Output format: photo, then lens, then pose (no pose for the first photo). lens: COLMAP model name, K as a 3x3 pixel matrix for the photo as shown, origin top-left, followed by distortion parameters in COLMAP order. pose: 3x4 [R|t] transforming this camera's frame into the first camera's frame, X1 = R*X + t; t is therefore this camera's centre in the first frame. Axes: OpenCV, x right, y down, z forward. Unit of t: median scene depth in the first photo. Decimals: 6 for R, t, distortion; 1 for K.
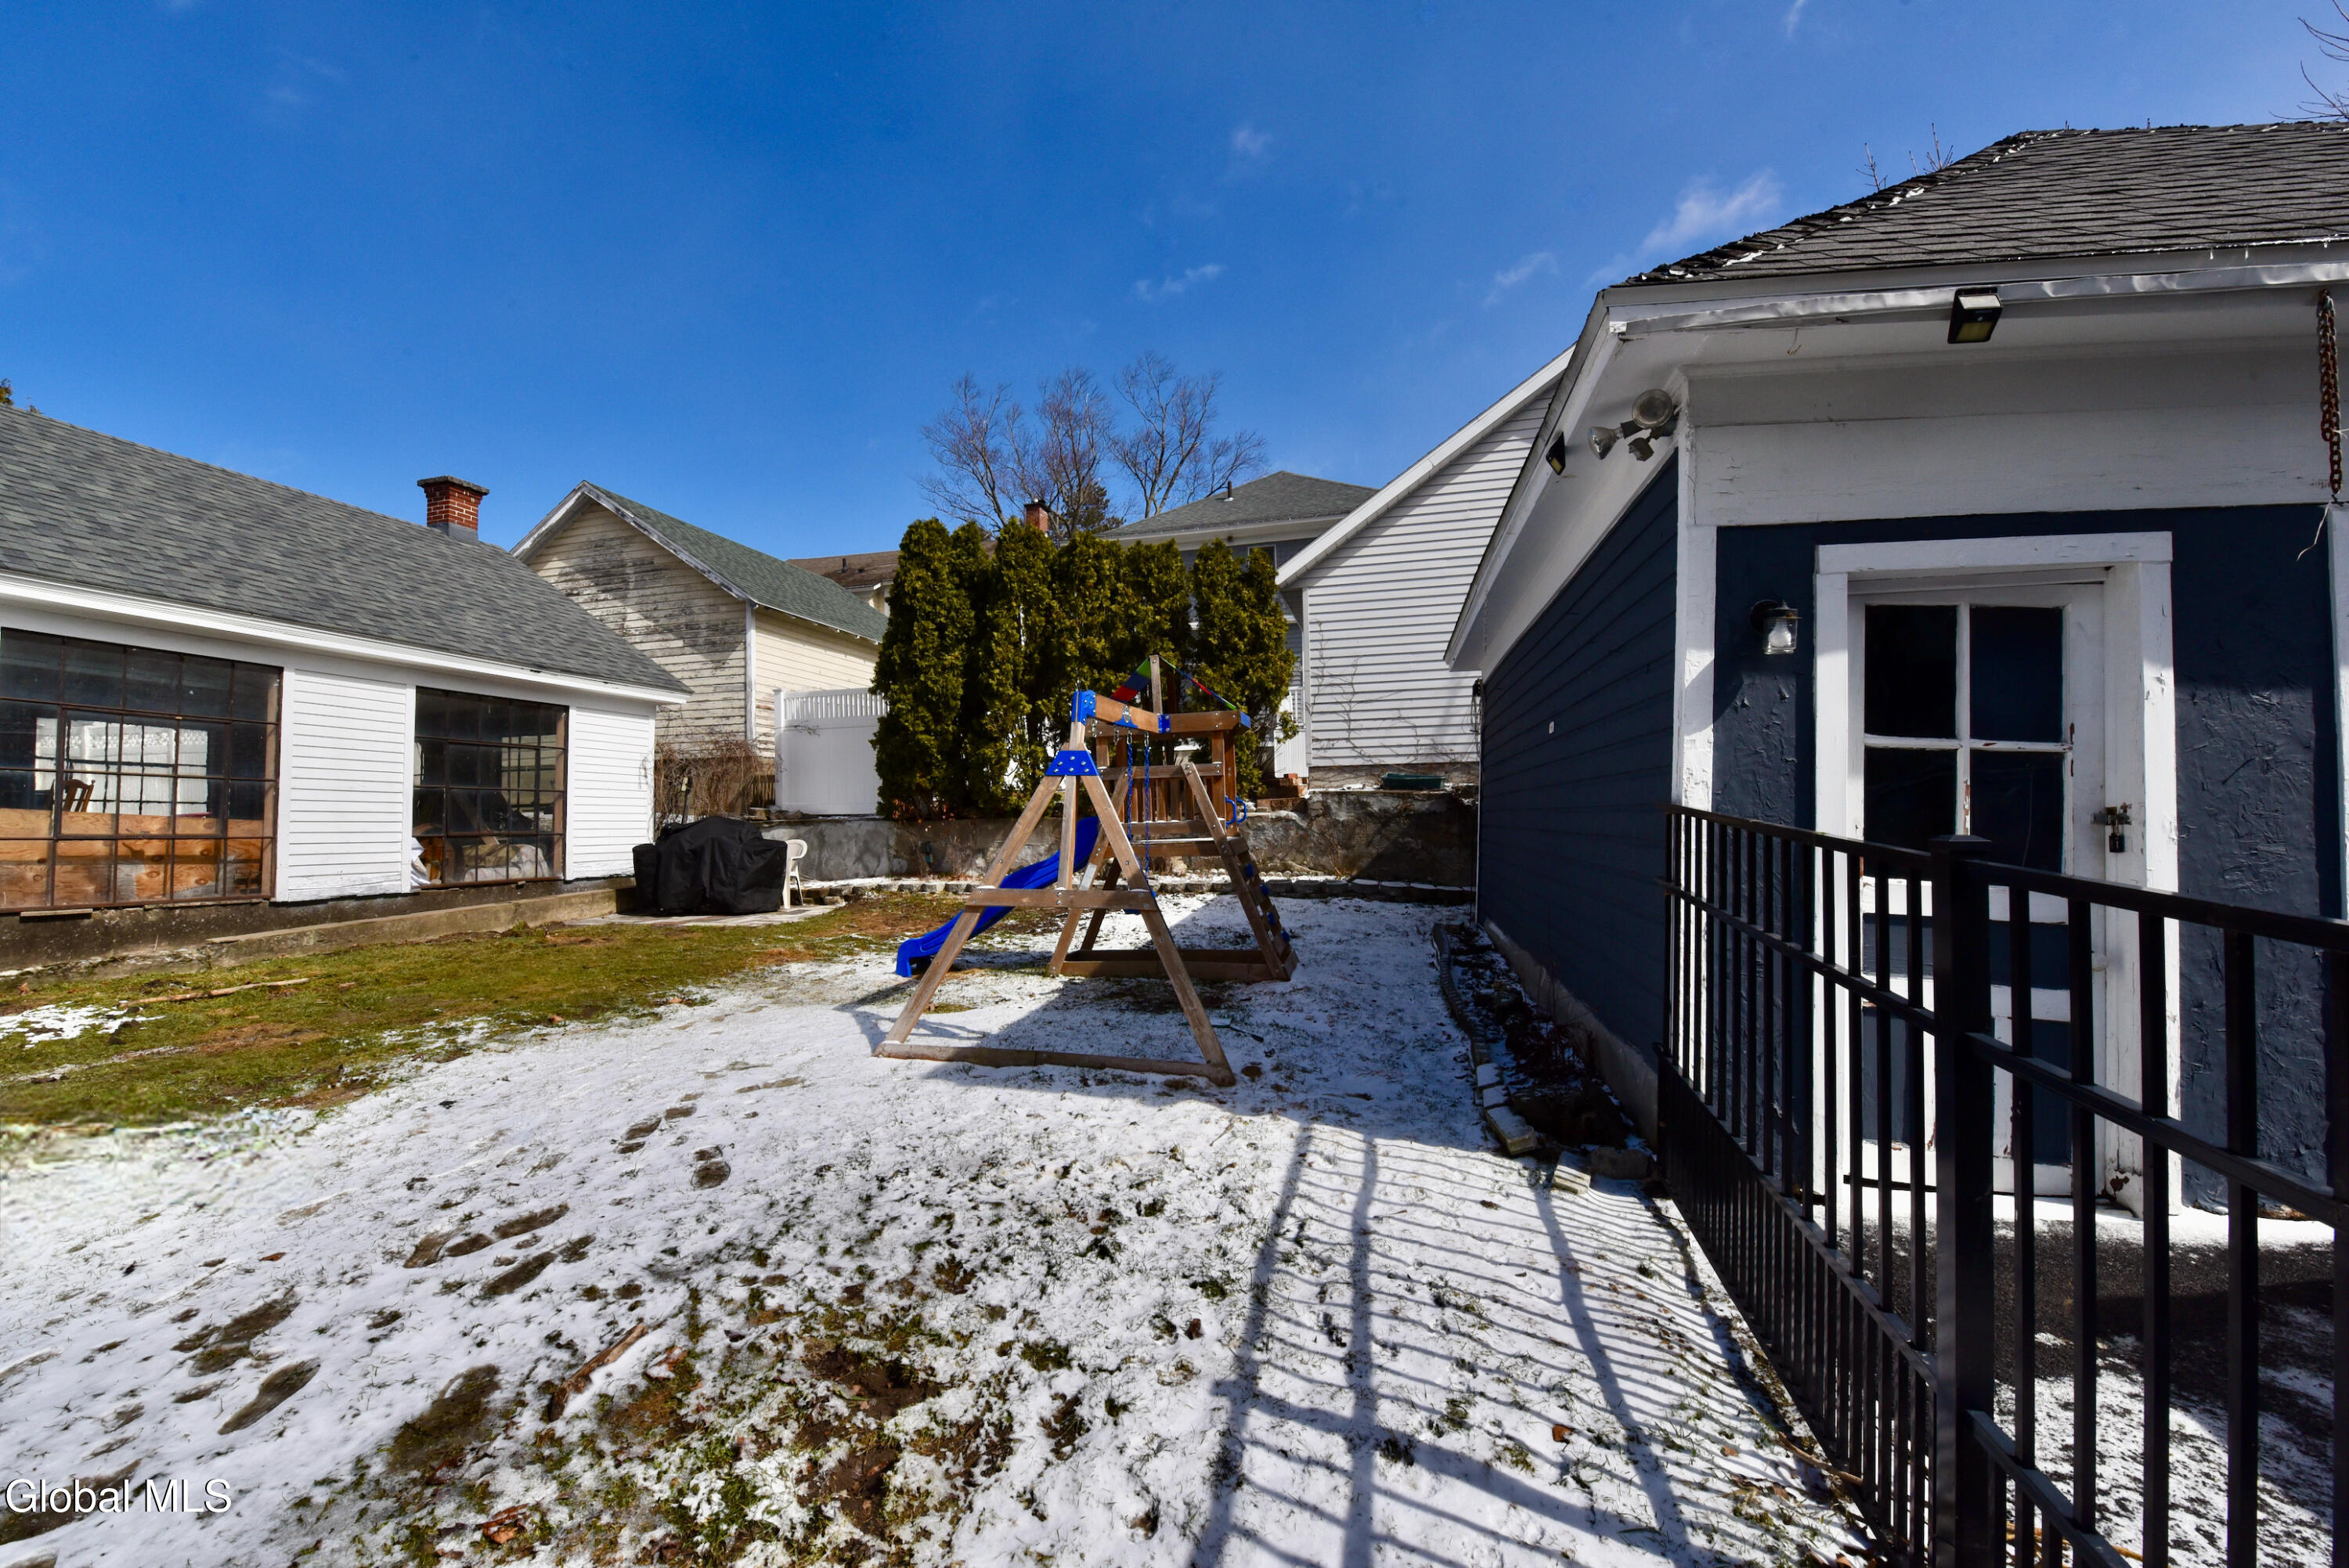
lens RADIAL K [[926.9, 0, 1193.3], [0, 926.9, 781.8], [0, 0, 1]] dist [-0.018100, -0.000360]
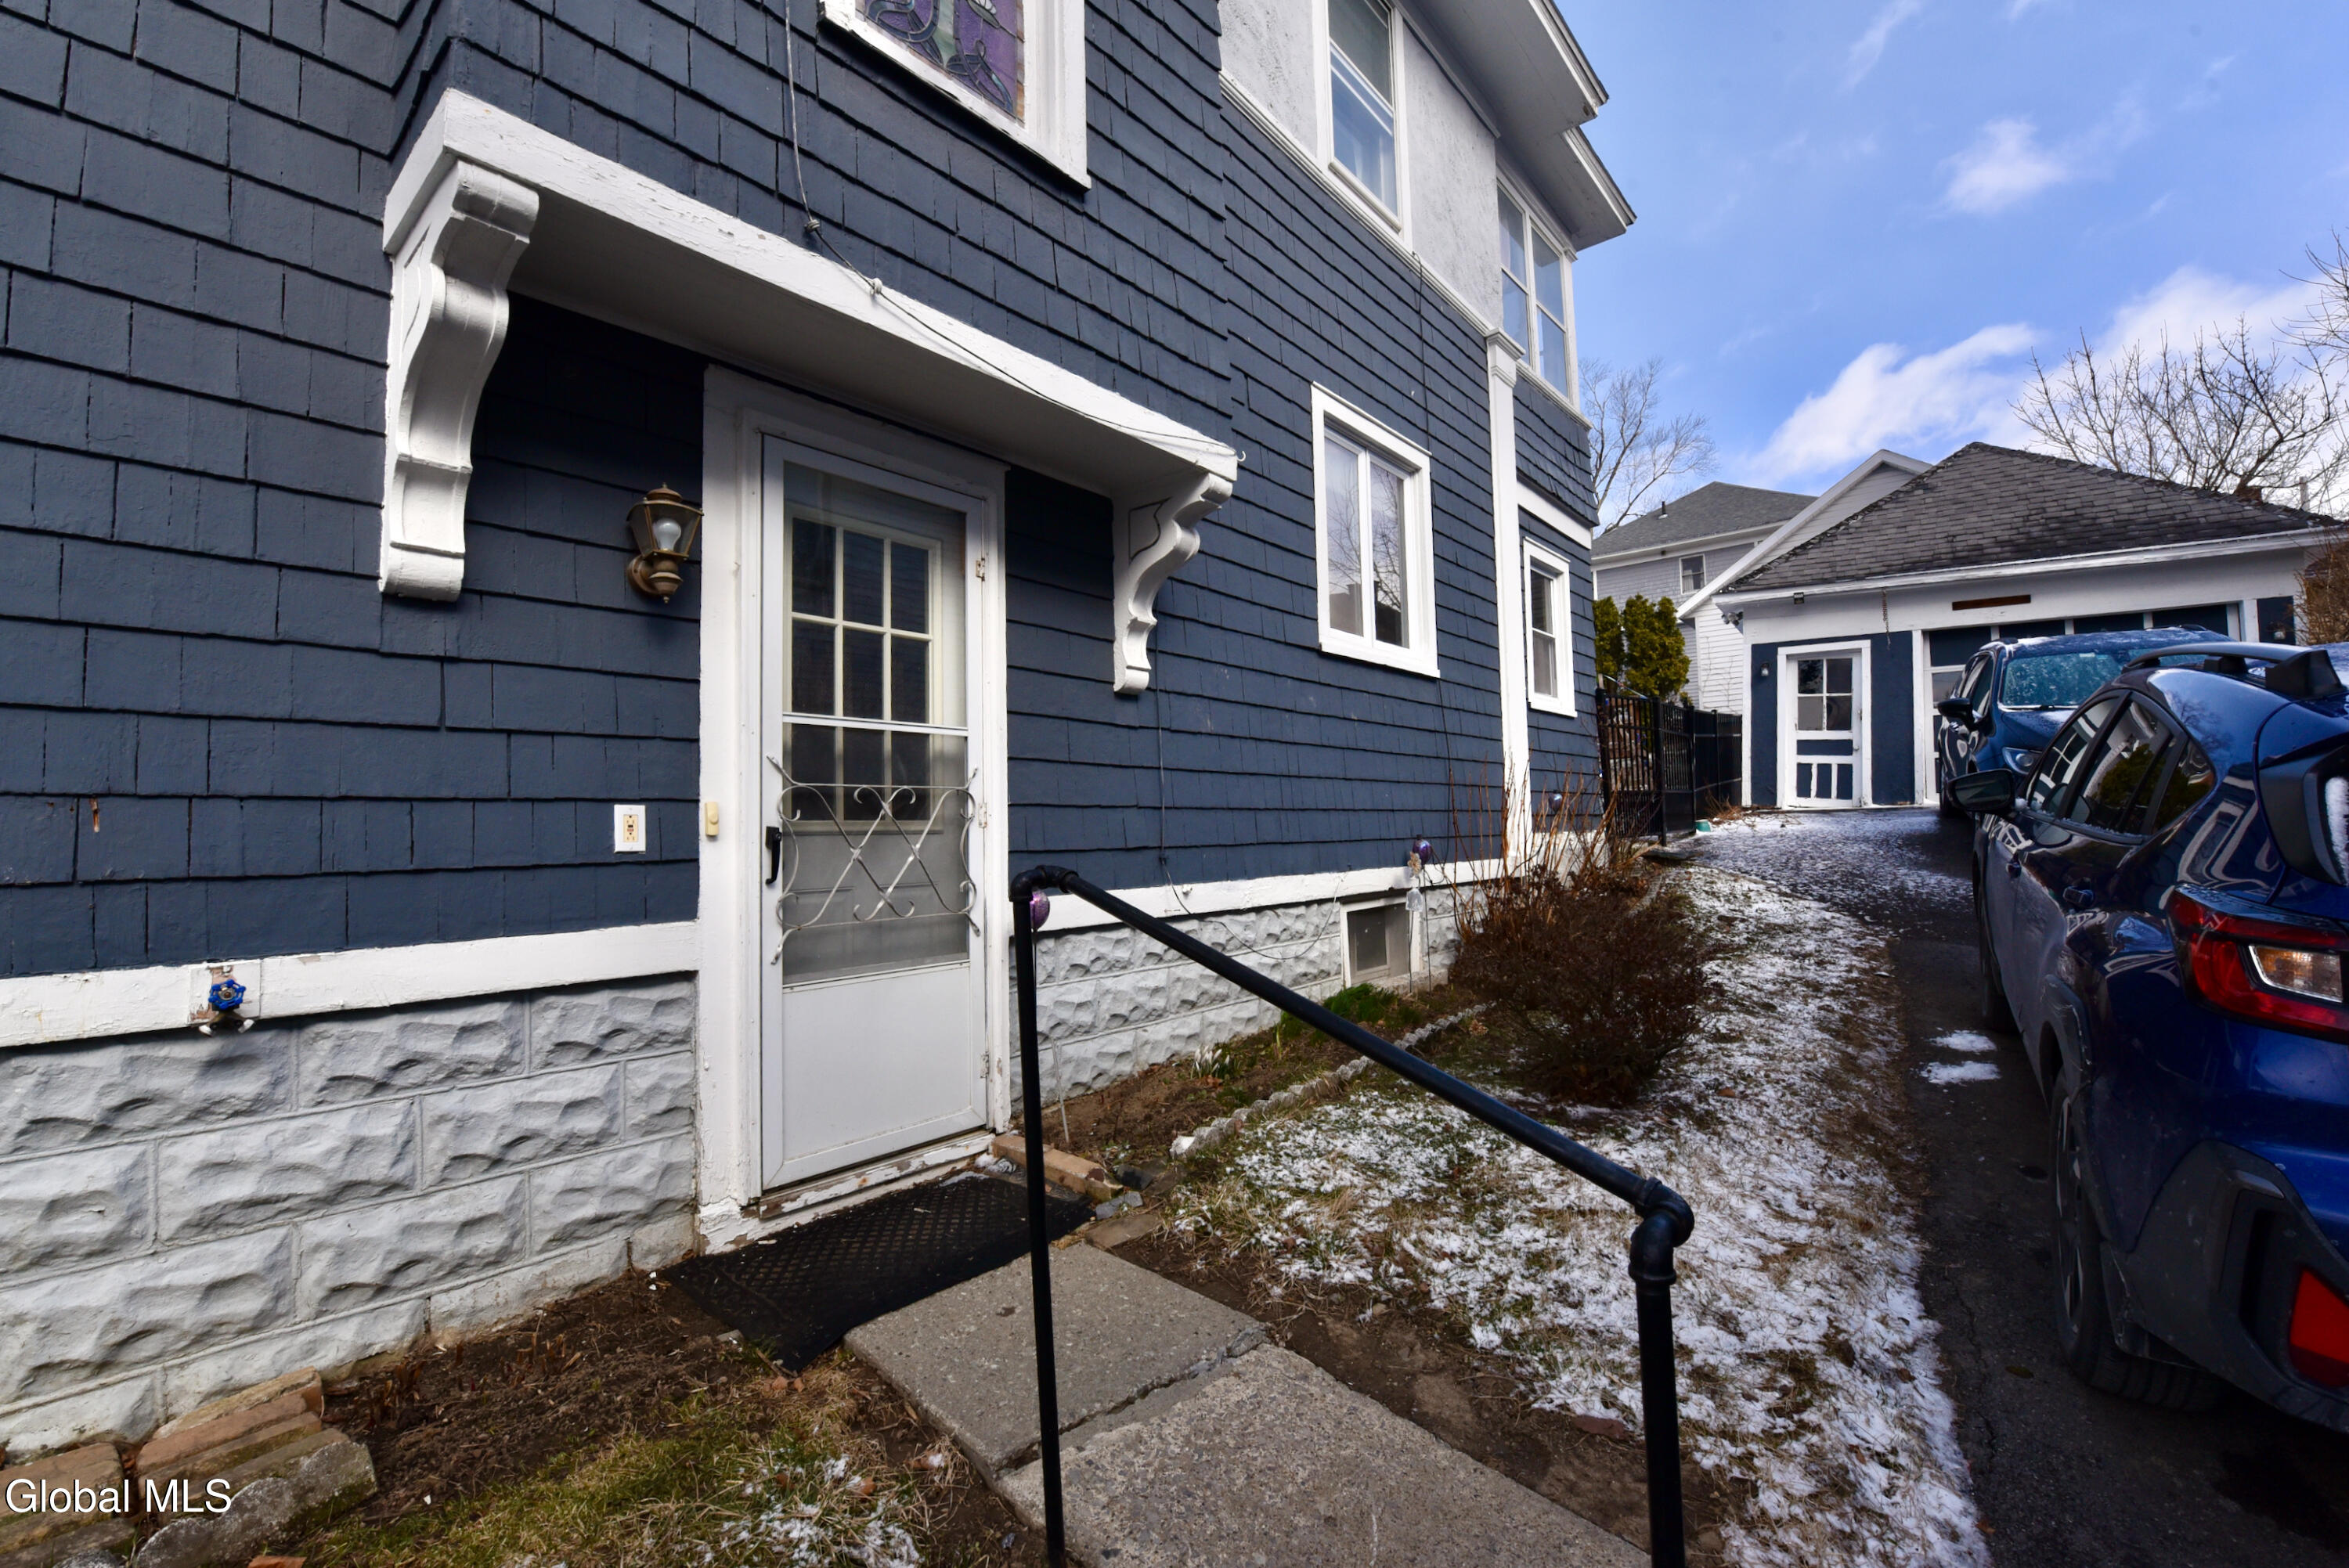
lens RADIAL K [[982.4, 0, 1139.0], [0, 982.4, 771.1], [0, 0, 1]] dist [-0.001401, -0.000191]
pose [[0.883472, -0.025971, -0.467764, 0.054557], [0.022394, 0.999662, -0.013207, 0.075161], [0.467949, 0.001193, 0.883755, -1.112962]]
